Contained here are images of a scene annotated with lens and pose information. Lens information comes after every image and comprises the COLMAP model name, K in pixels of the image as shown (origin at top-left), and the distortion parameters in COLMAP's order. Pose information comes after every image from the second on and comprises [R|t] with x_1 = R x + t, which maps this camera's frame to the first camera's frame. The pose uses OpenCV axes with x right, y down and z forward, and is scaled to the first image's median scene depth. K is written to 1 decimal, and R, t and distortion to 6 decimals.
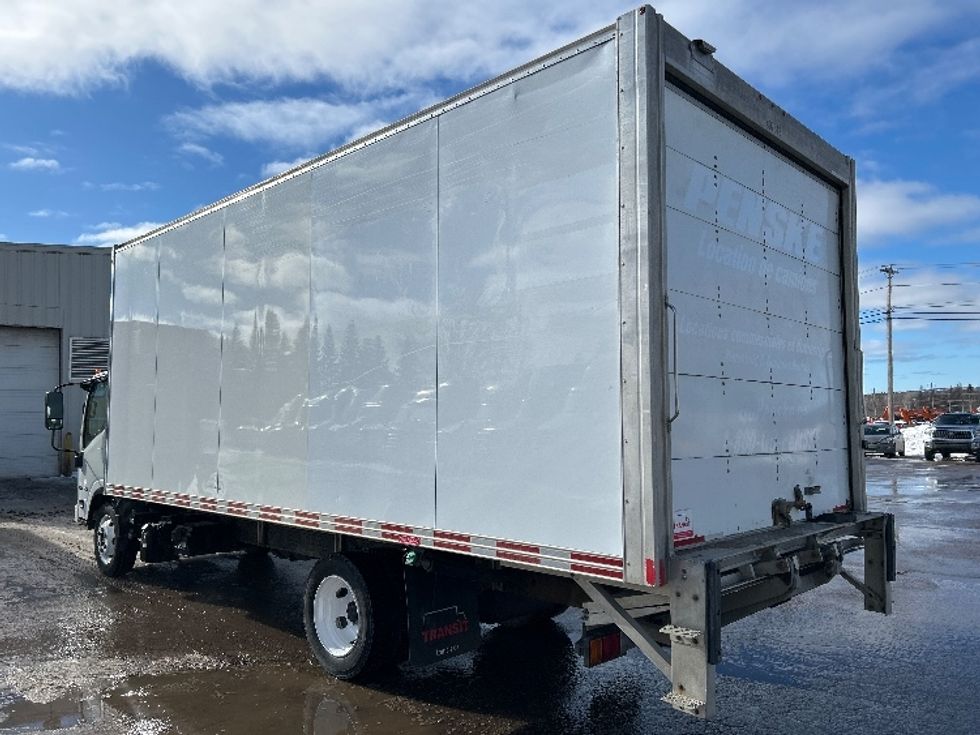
lens RADIAL K [[746.4, 0, 487.8], [0, 746.4, 382.4], [0, 0, 1]] dist [0.006354, 0.000672]
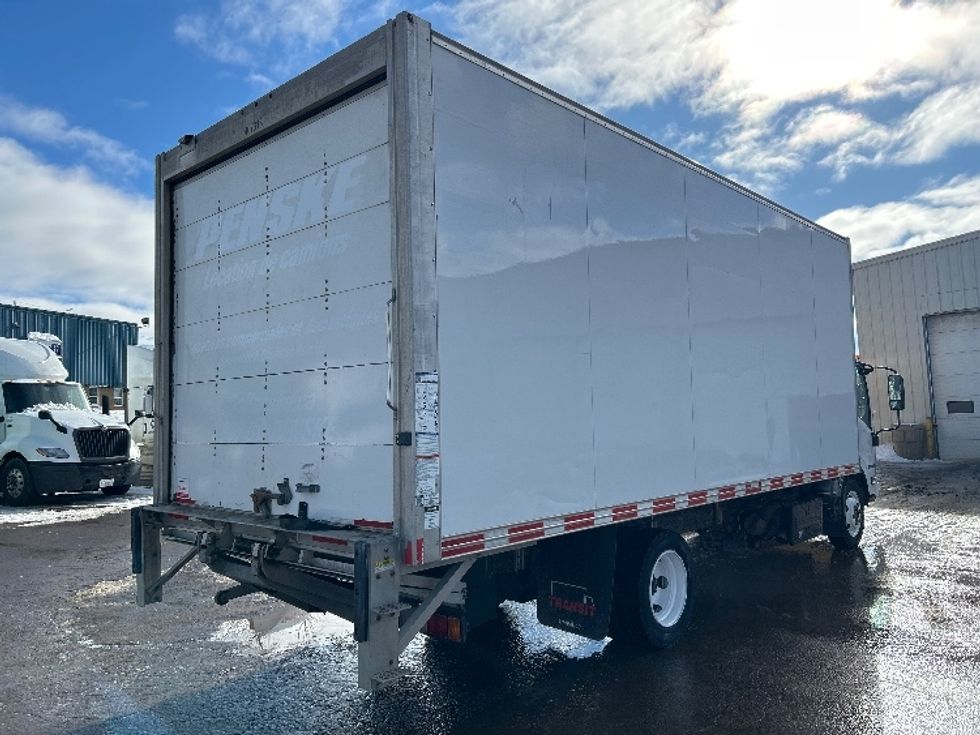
lens RADIAL K [[746.4, 0, 487.8], [0, 746.4, 382.4], [0, 0, 1]] dist [0.006354, 0.000672]
pose [[0.031802, -0.057124, -0.997860, 1.429238], [0.084488, 0.994946, -0.054265, 0.093090], [0.995917, -0.082582, 0.036468, 1.284018]]
